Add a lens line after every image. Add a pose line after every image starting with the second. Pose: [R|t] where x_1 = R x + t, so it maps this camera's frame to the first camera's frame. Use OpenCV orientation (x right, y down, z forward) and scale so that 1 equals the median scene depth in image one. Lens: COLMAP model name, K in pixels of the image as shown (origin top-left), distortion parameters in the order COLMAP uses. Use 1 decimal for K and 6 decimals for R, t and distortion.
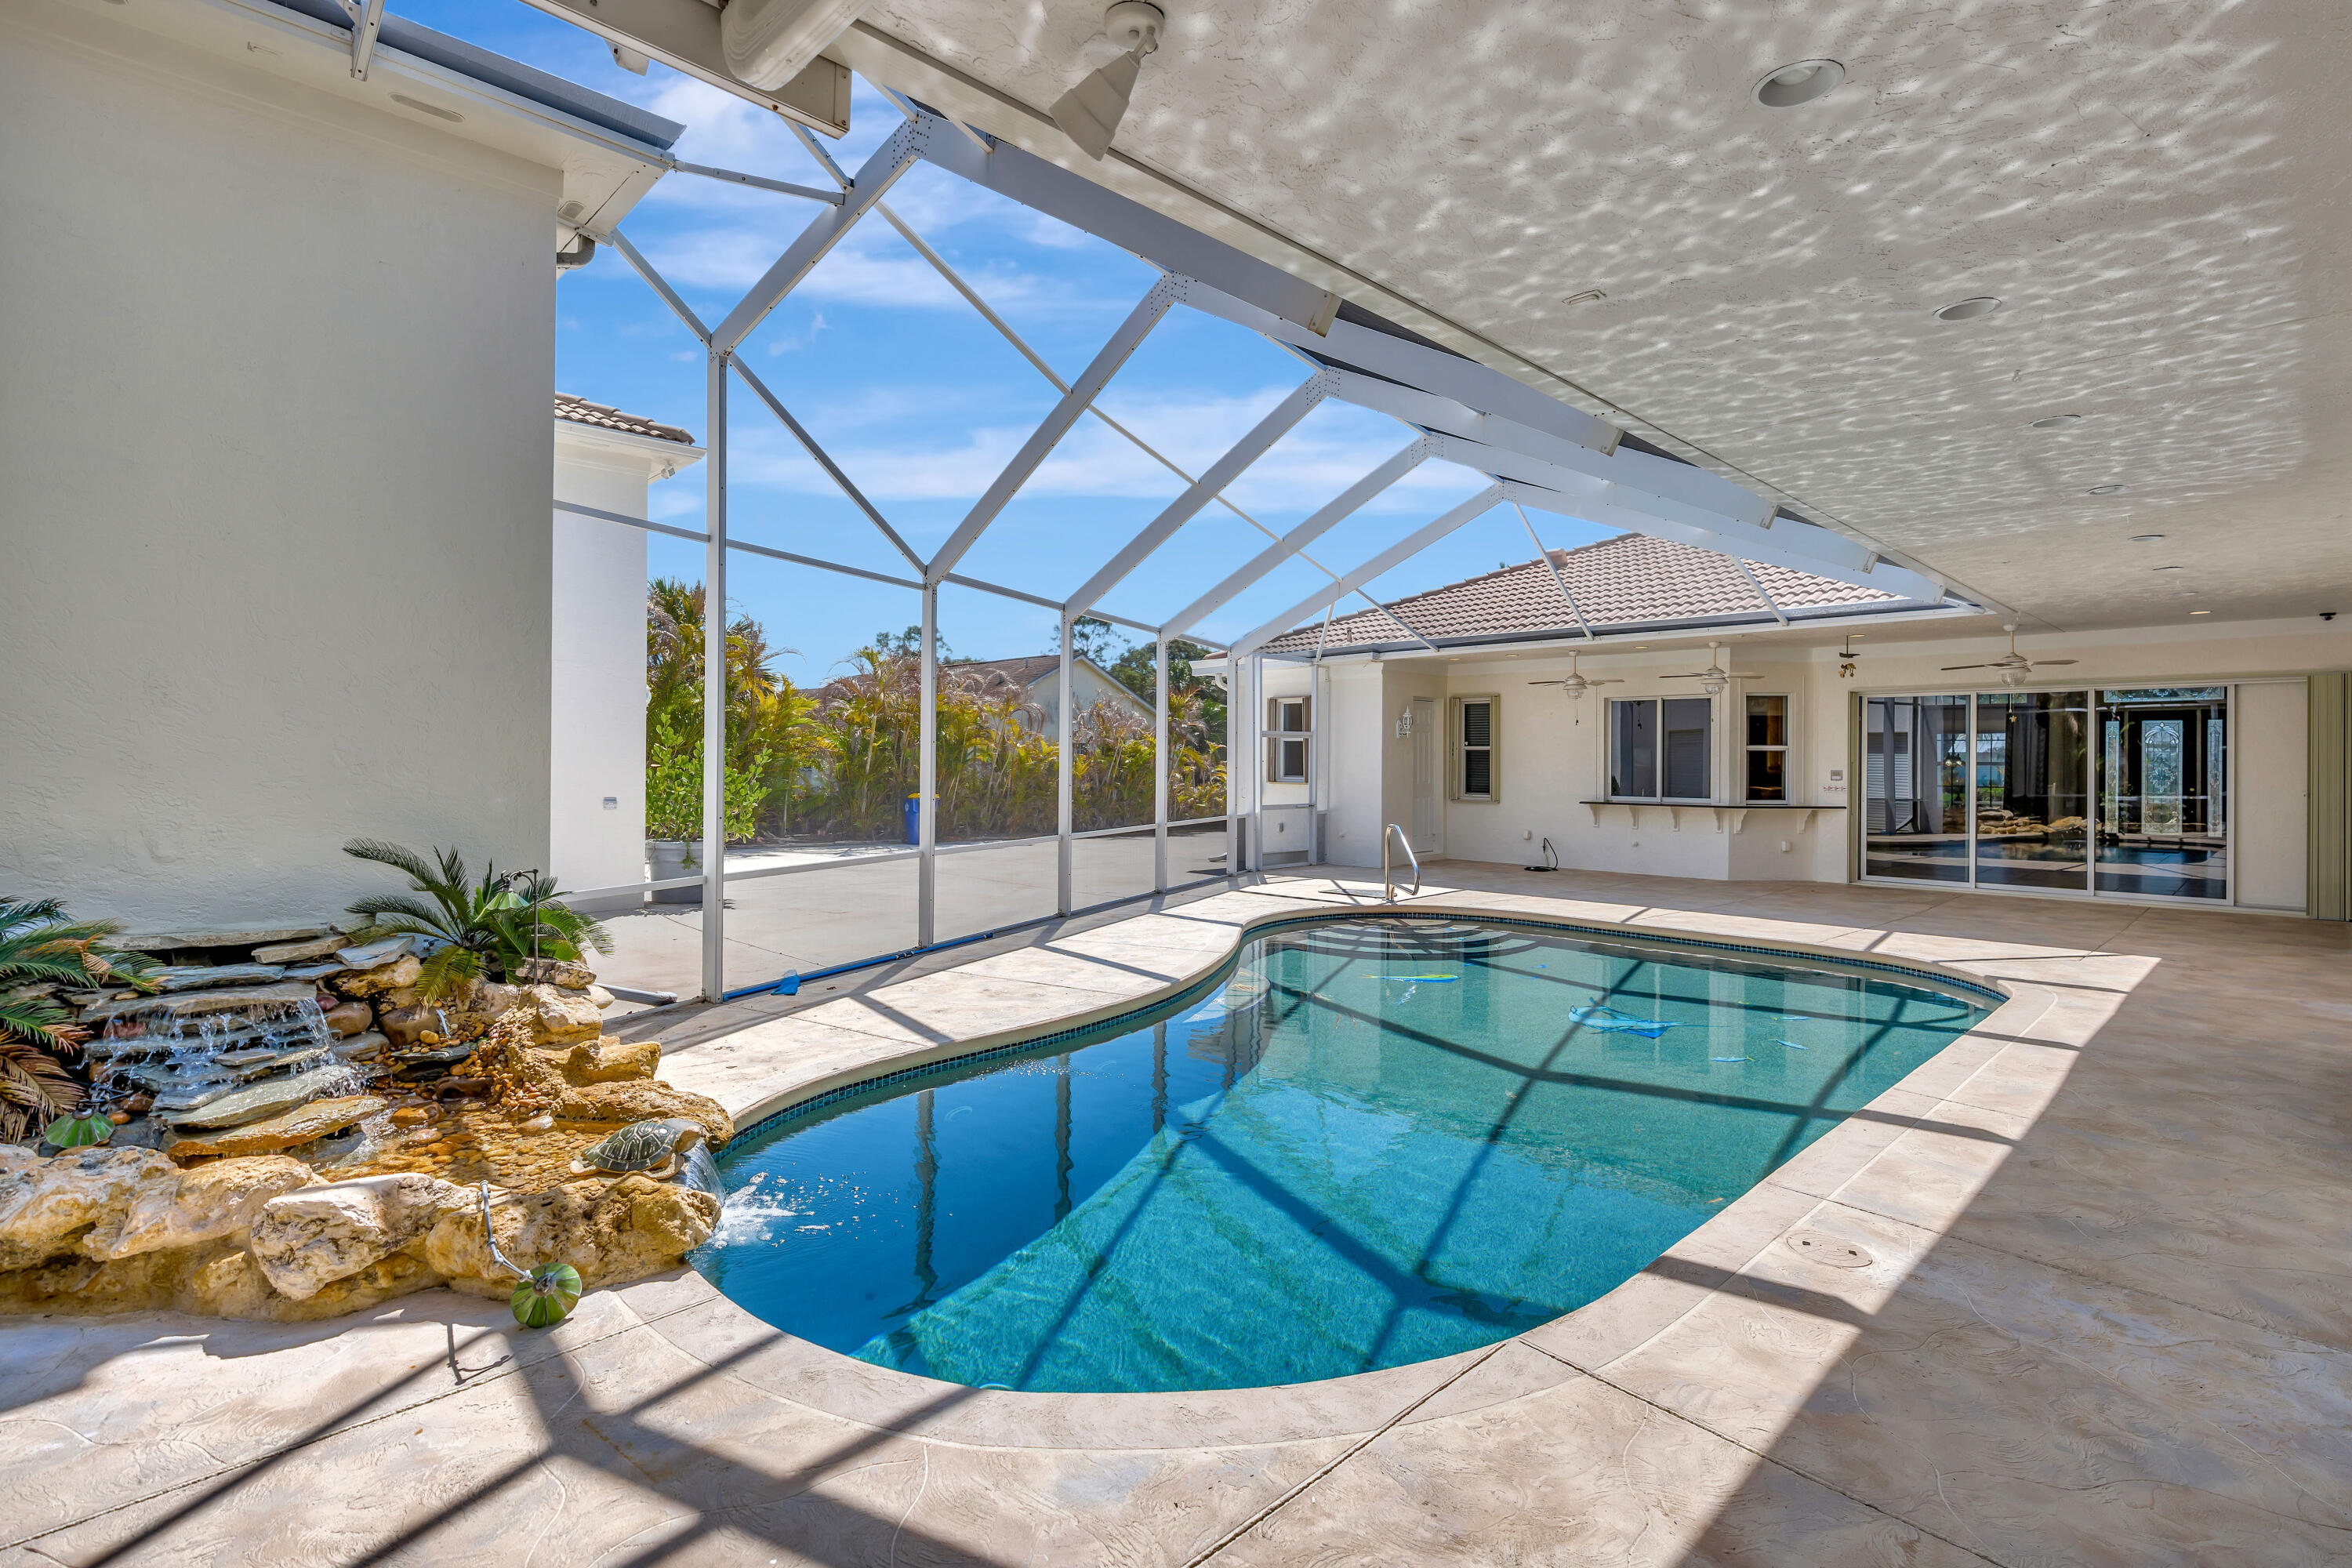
lens RADIAL K [[1109.4, 0, 1178.0], [0, 1109.4, 743.9], [0, 0, 1]] dist [-0.013241, 0.000289]
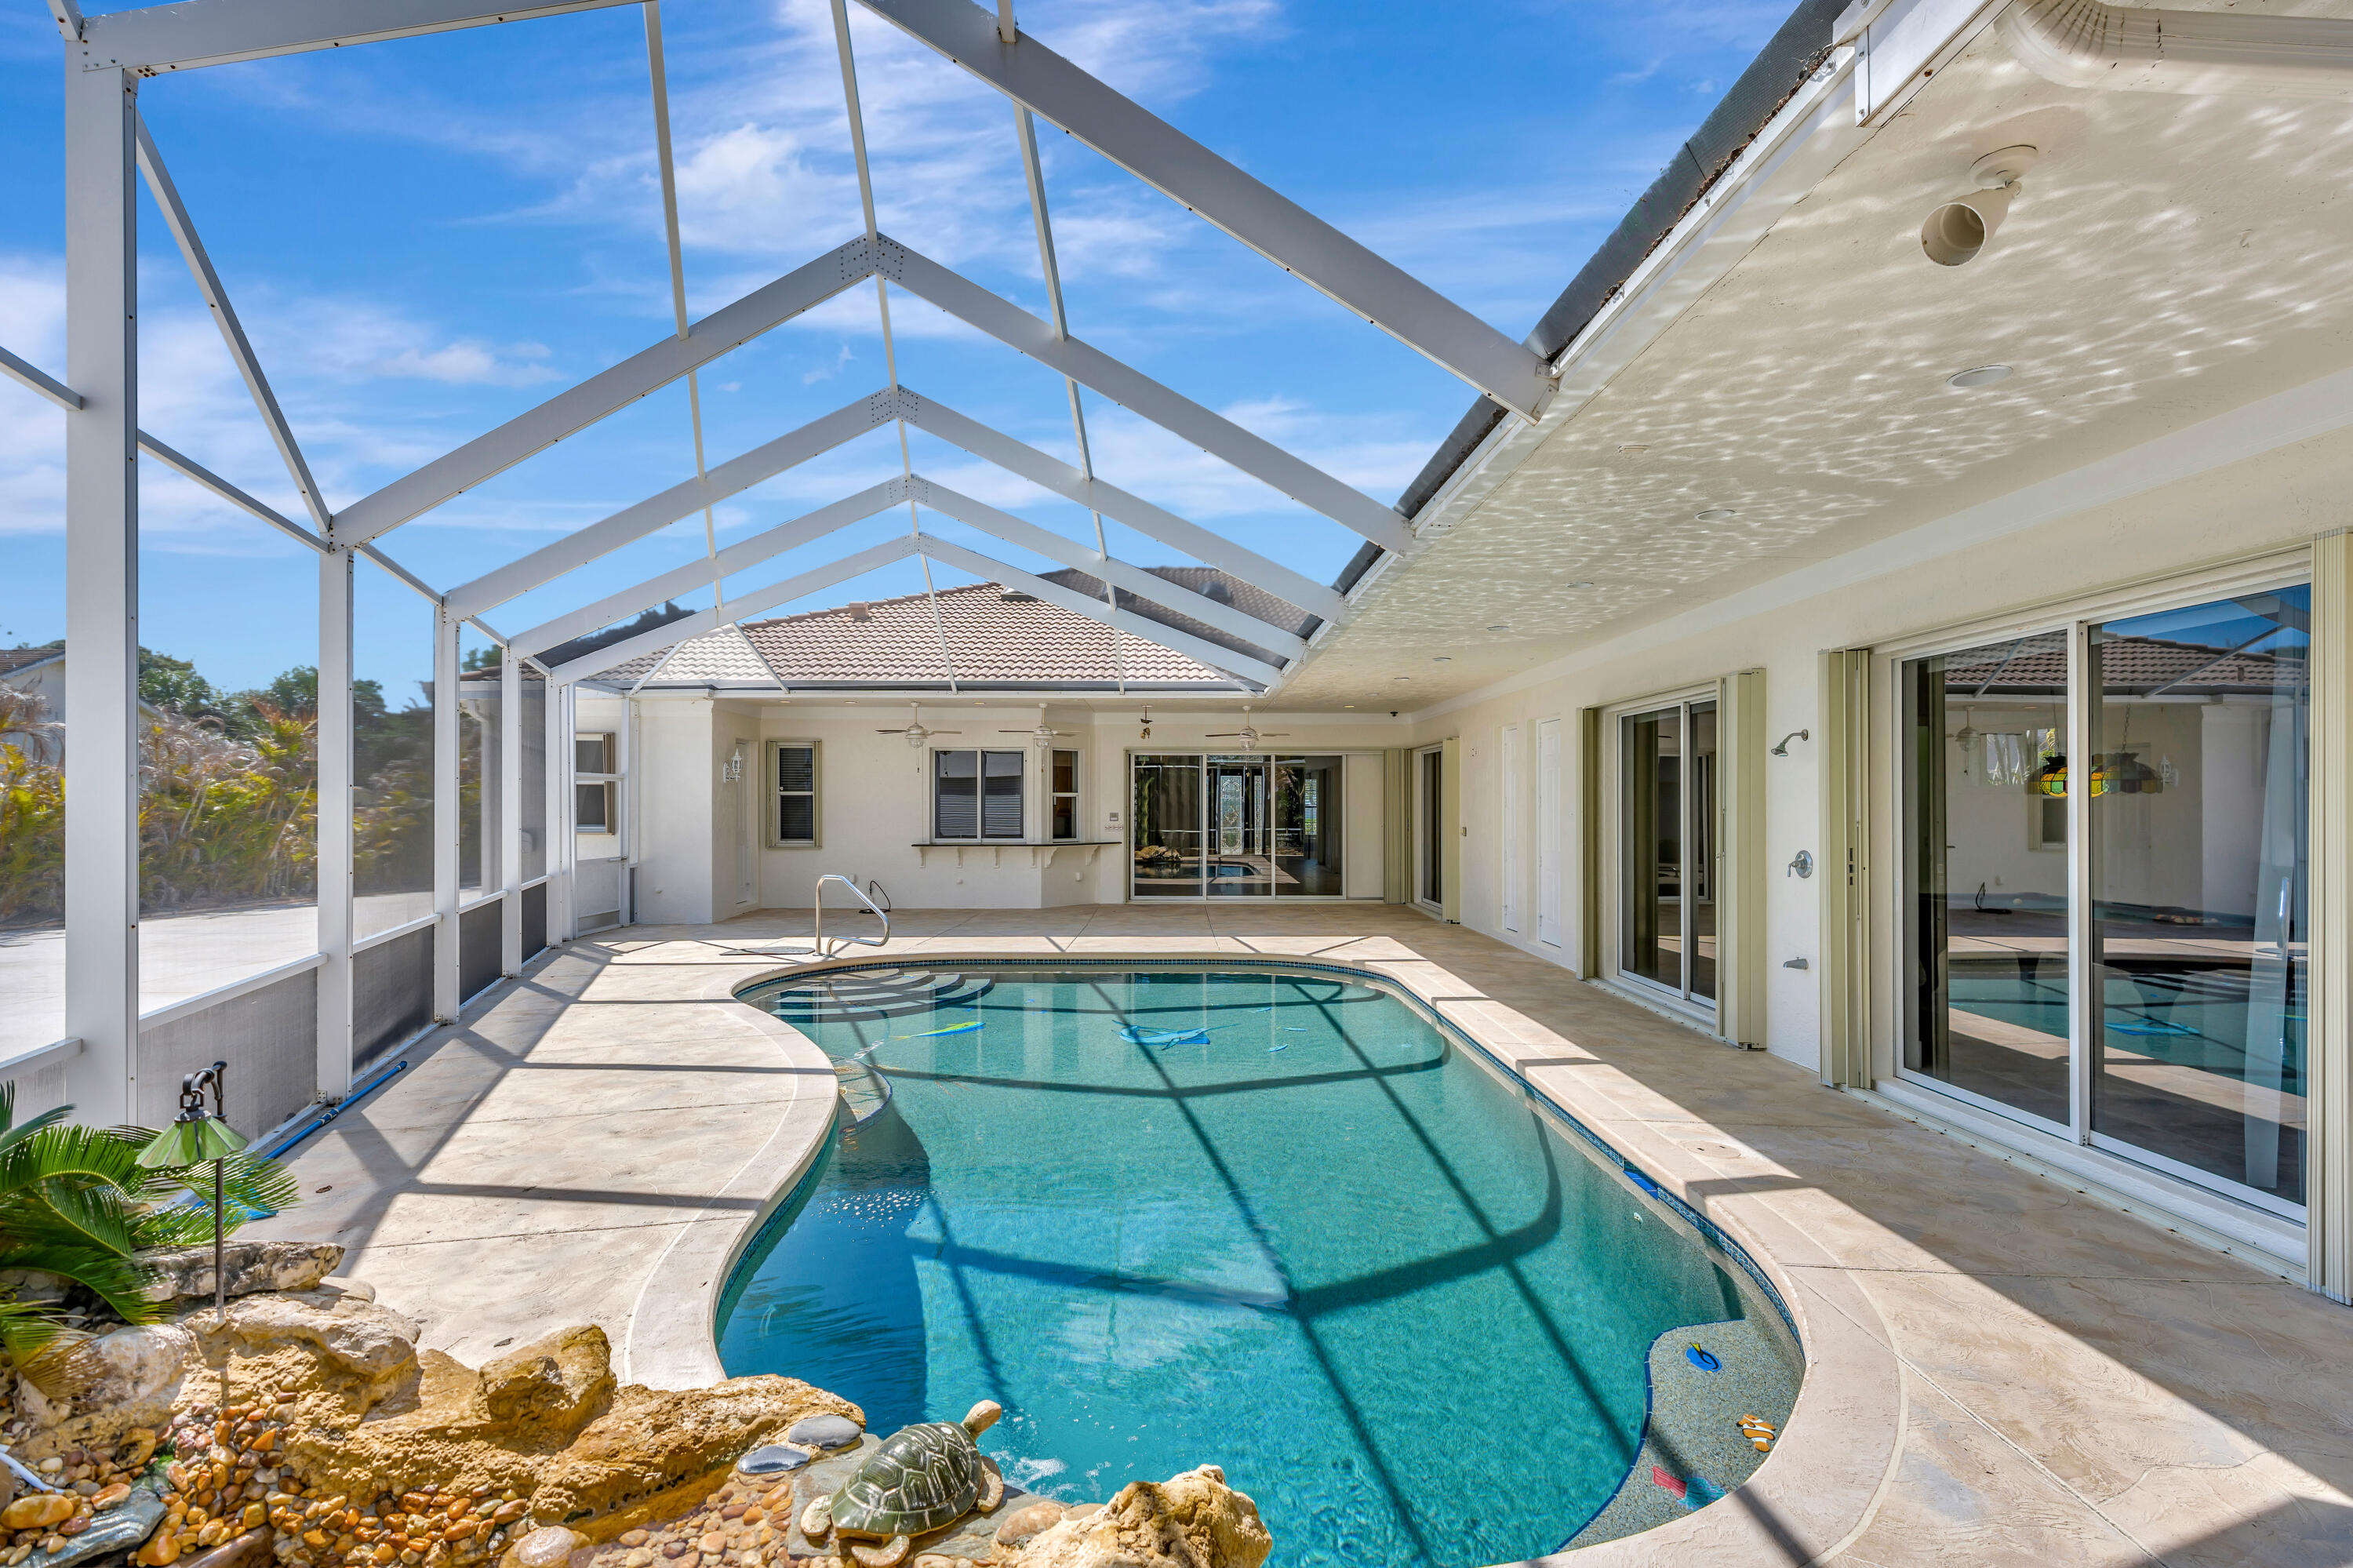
lens RADIAL K [[1054.0, 0, 1176.5], [0, 1054.0, 784.0], [0, 0, 1]] dist [-0.001457, 0.000209]
pose [[0.683594, 0.010309, 0.729790, -0.214407], [-0.007779, 0.999946, -0.006839, -0.001033], [-0.729821, -0.001002, 0.683638, 0.134999]]
